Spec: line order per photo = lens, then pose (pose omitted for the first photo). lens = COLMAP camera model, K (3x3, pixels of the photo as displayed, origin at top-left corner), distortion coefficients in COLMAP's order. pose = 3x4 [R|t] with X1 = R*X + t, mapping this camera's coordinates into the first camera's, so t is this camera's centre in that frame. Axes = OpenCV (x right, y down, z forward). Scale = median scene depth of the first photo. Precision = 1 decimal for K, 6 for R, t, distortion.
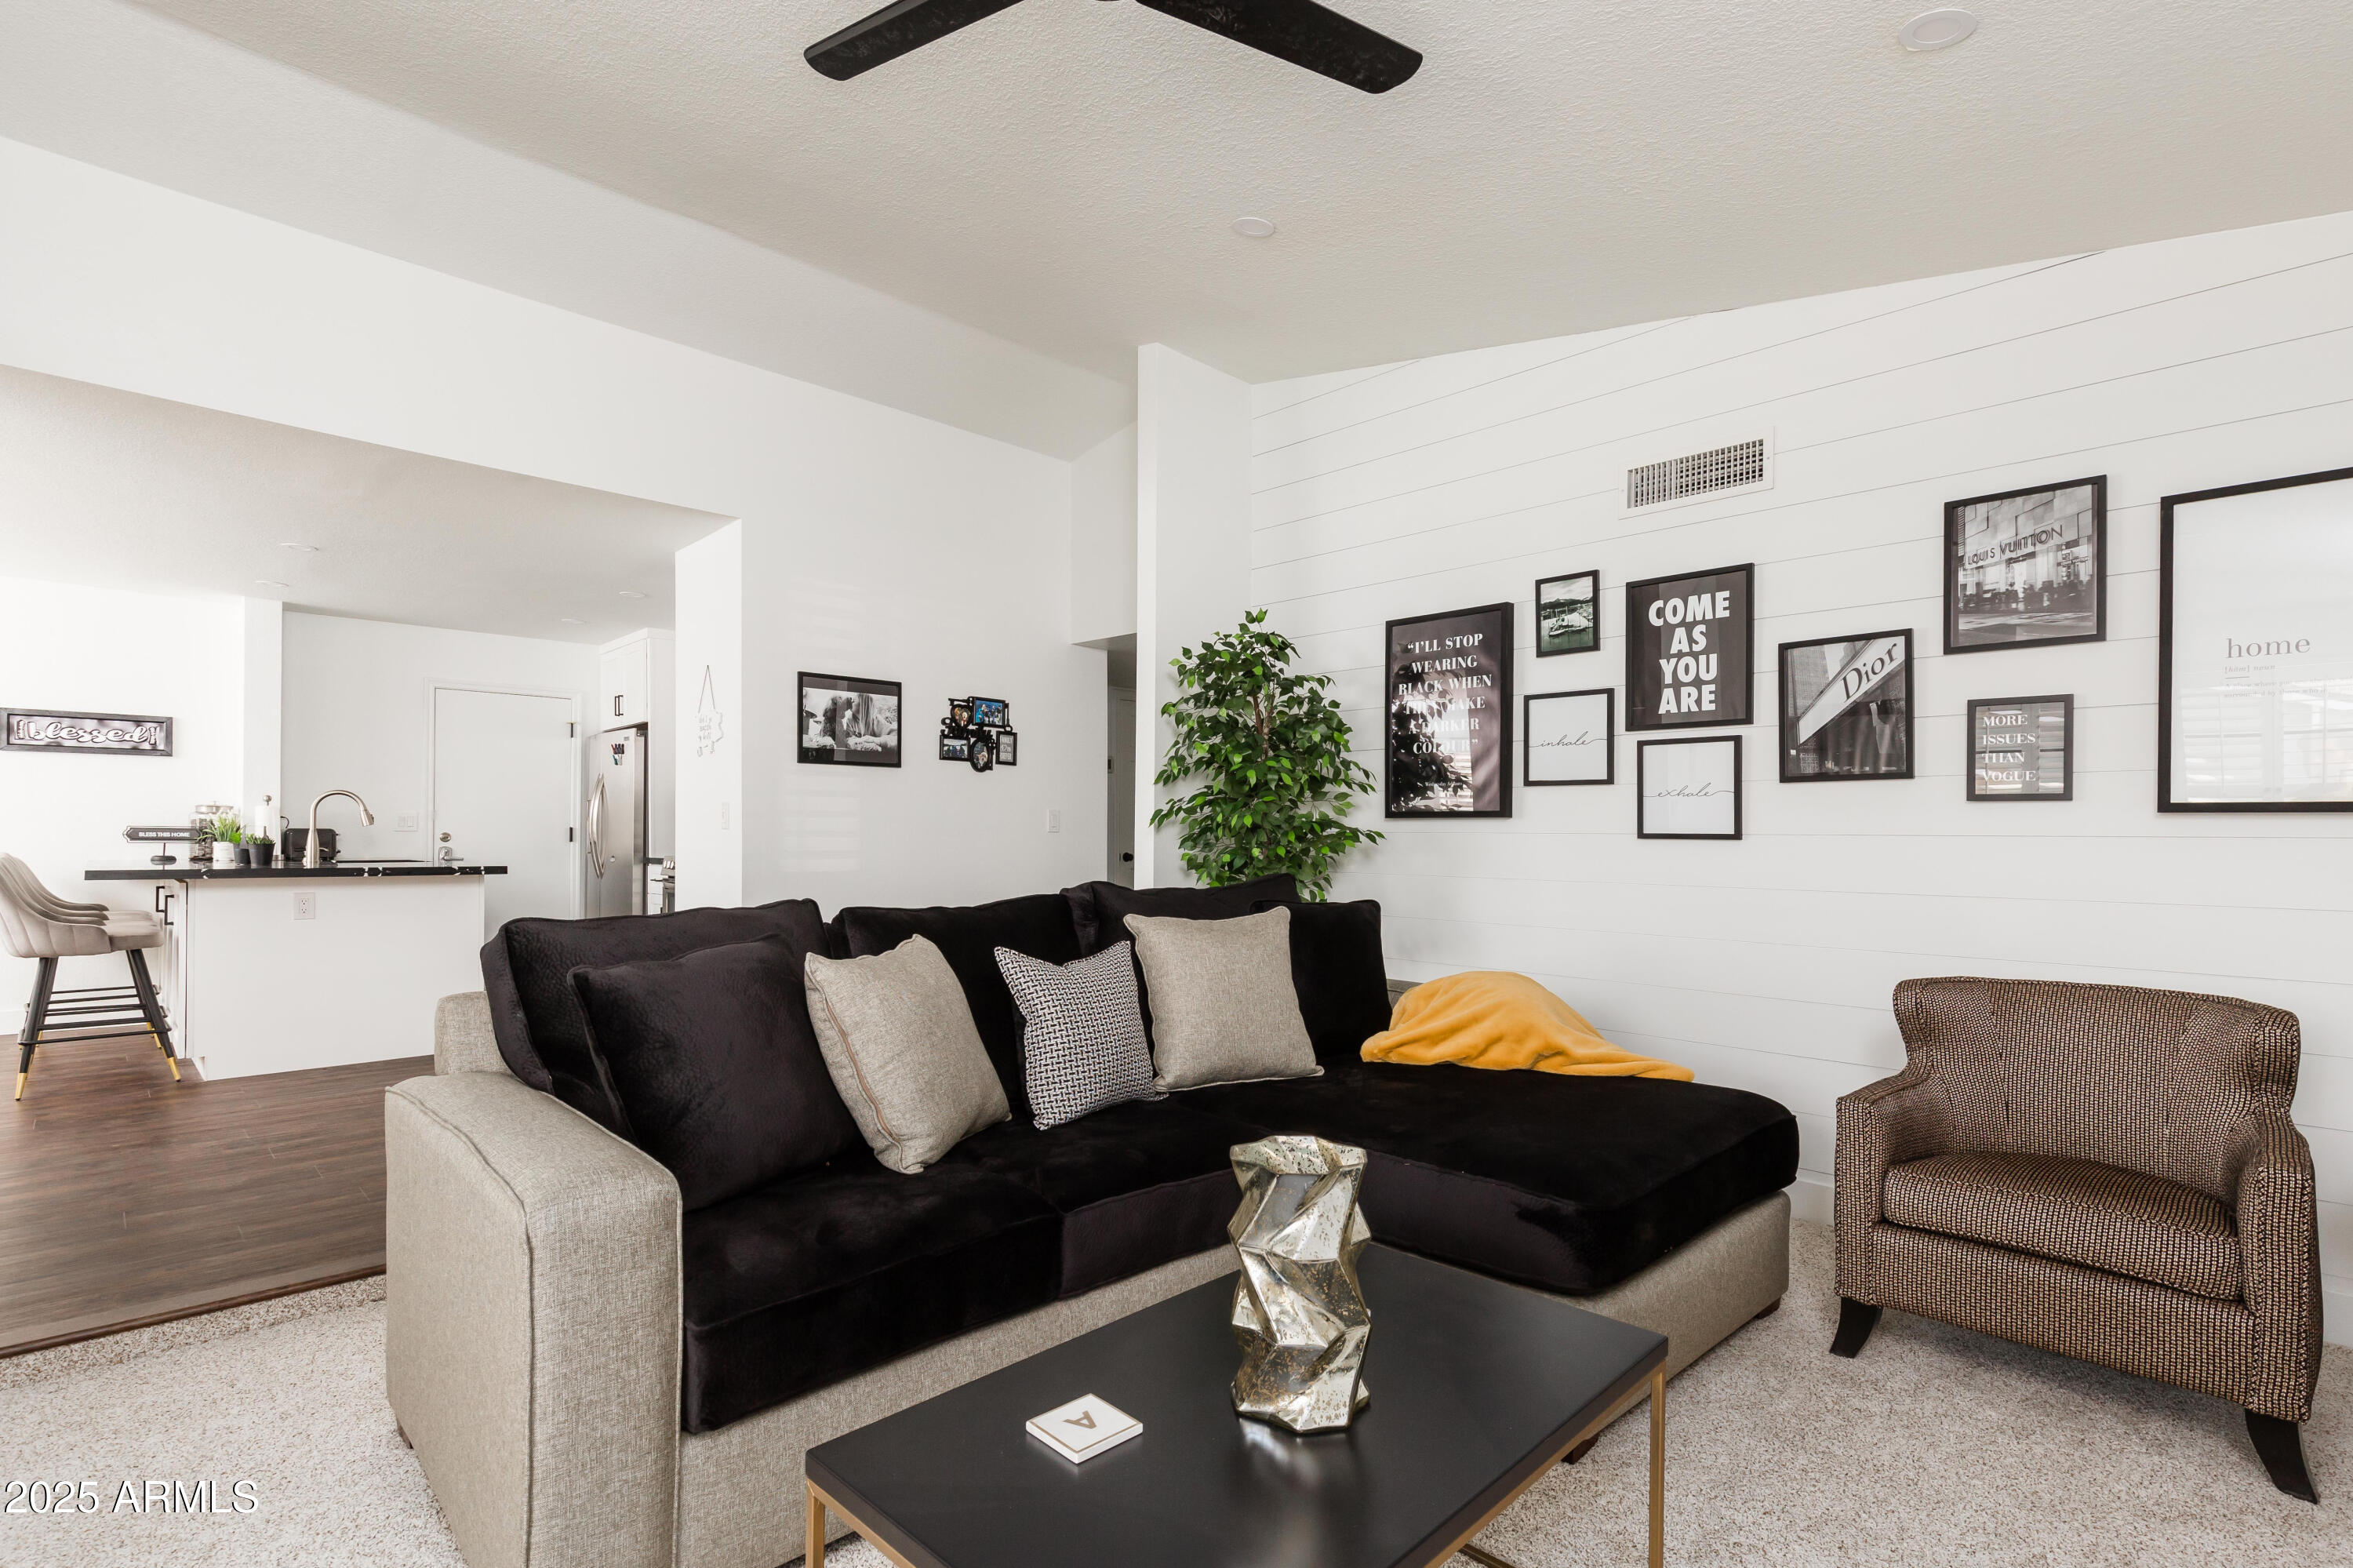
lens RADIAL K [[1088.0, 0, 1208.8], [0, 1088.0, 795.1], [0, 0, 1]] dist [-0.000910, -0.000635]
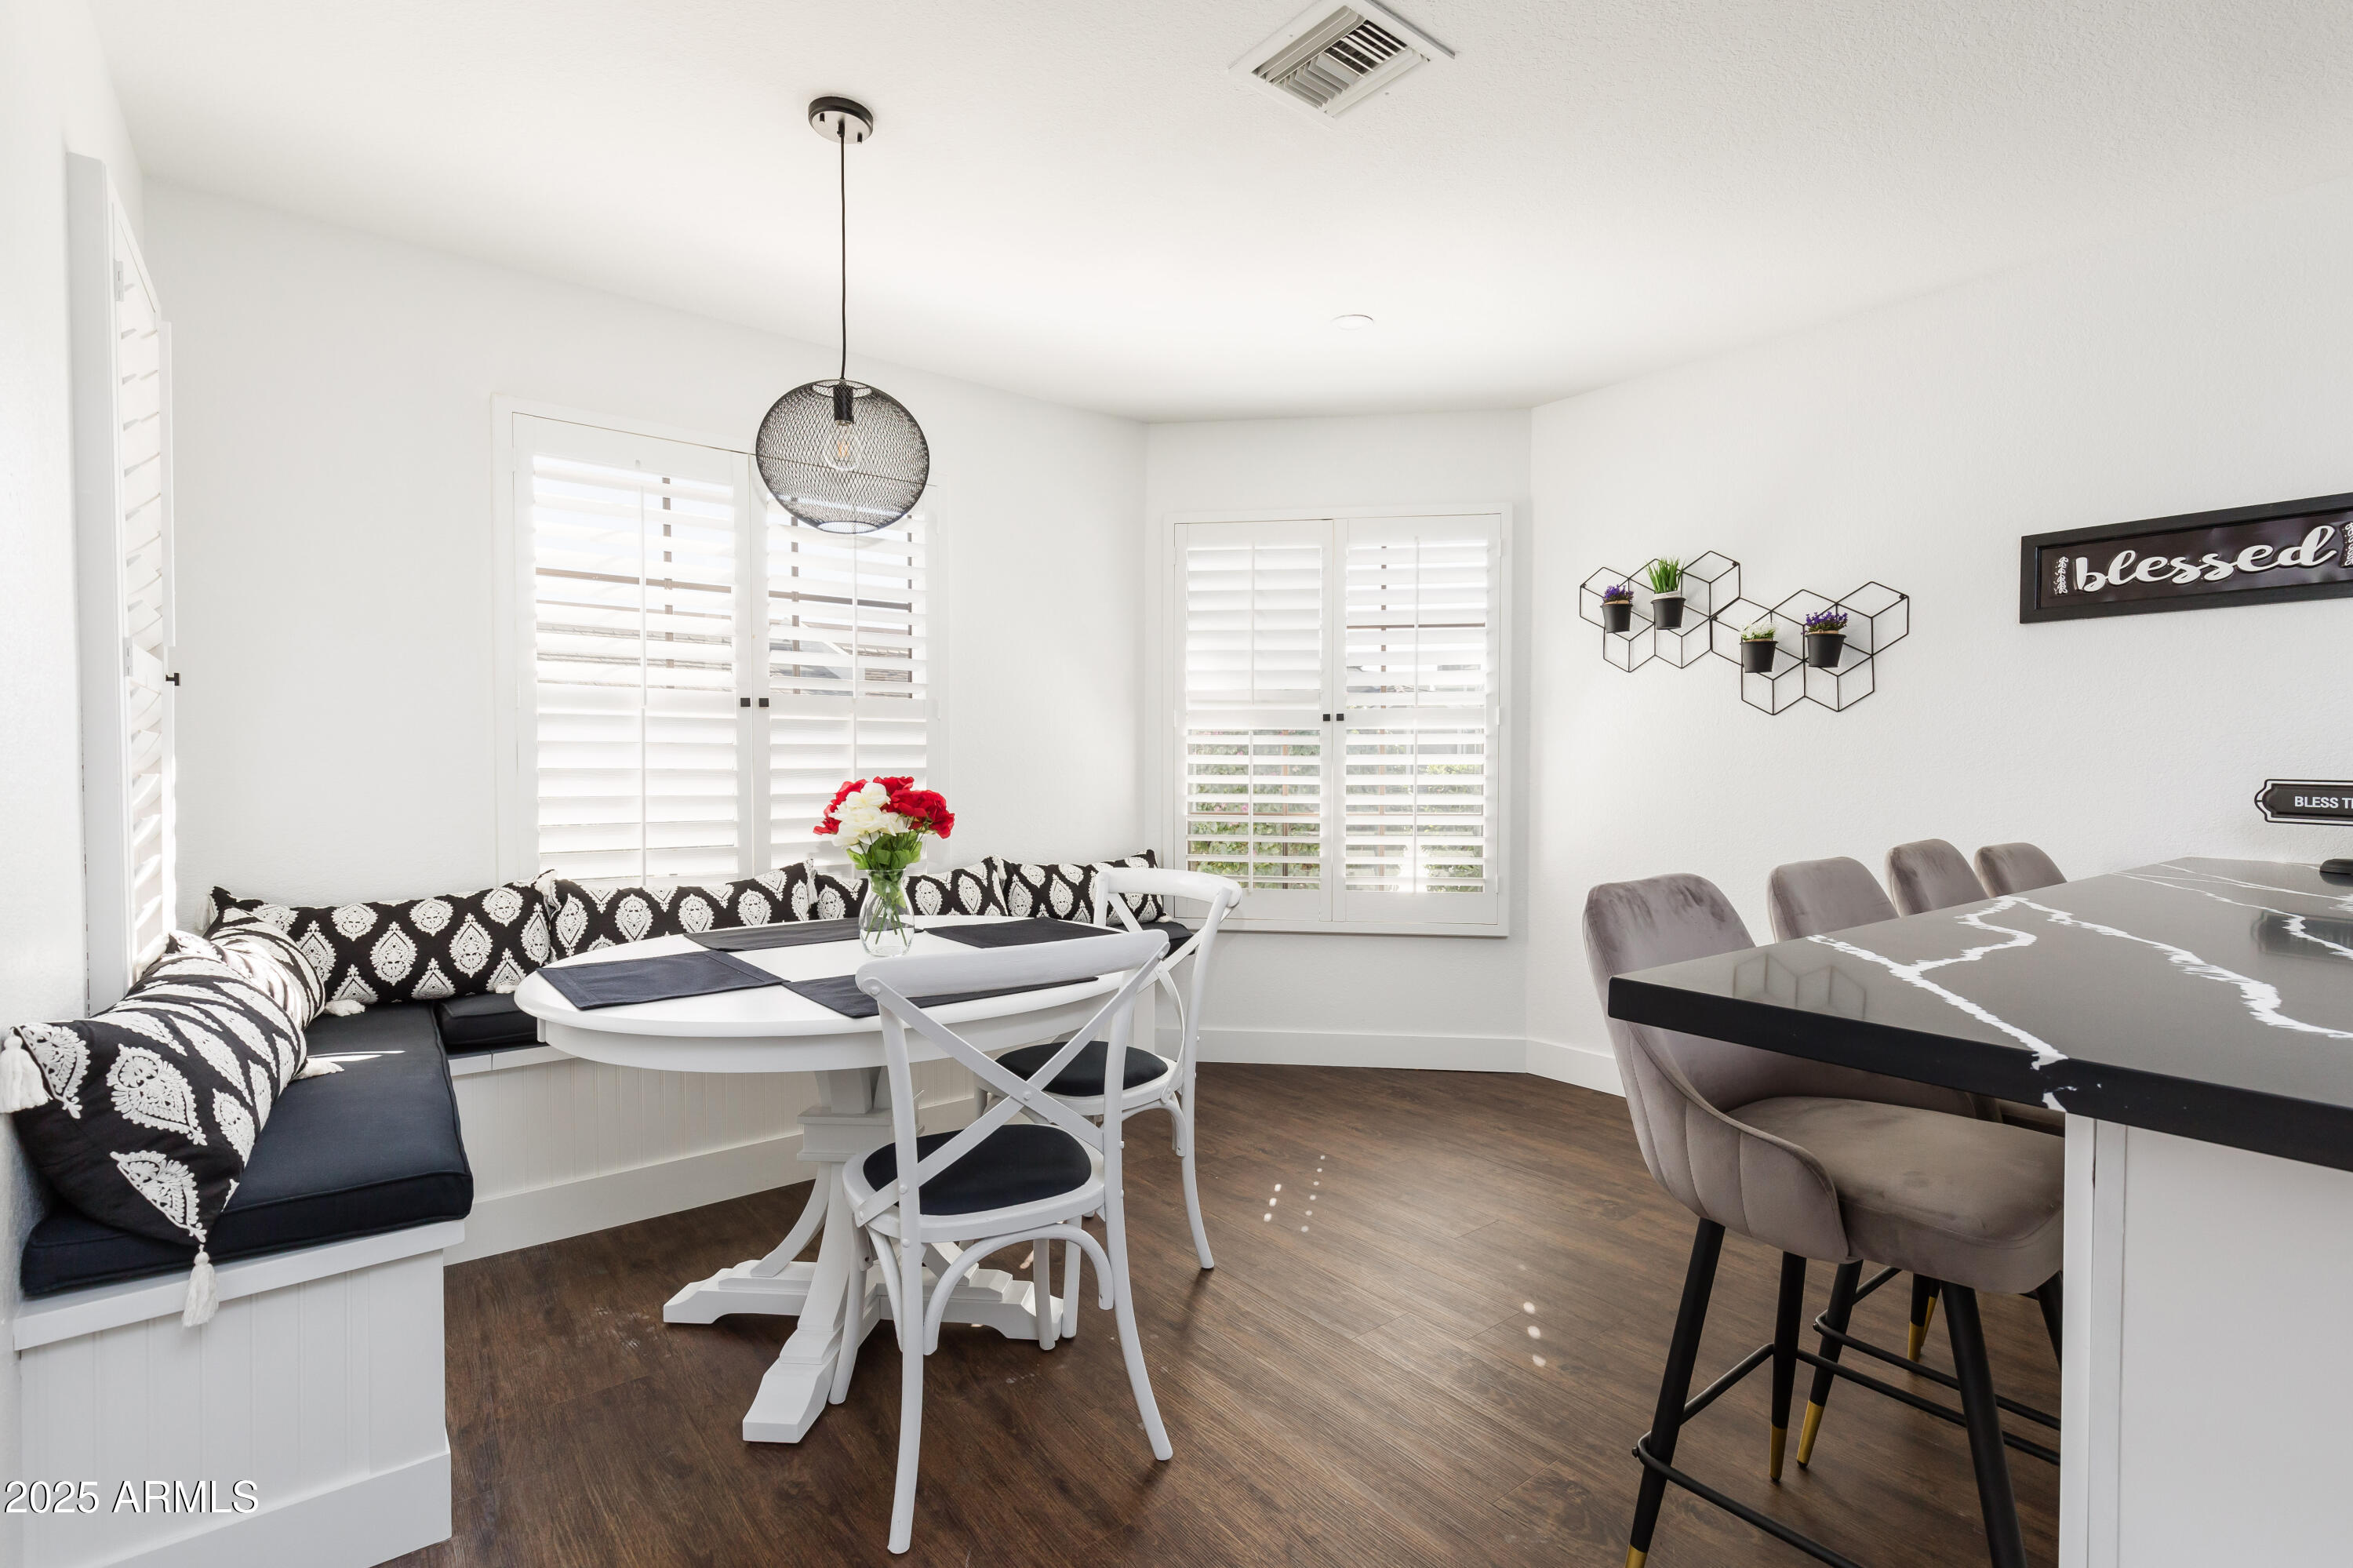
lens RADIAL K [[1133.3, 0, 1176.5], [0, 1133.3, 784.0], [0, 0, 1]] dist [-0.000975, 0.000031]
pose [[-0.124432, 0.017726, -0.992070, -1.589781], [0.026459, 0.999544, 0.014541, 0.040311], [0.991875, -0.024440, -0.124844, 1.950359]]
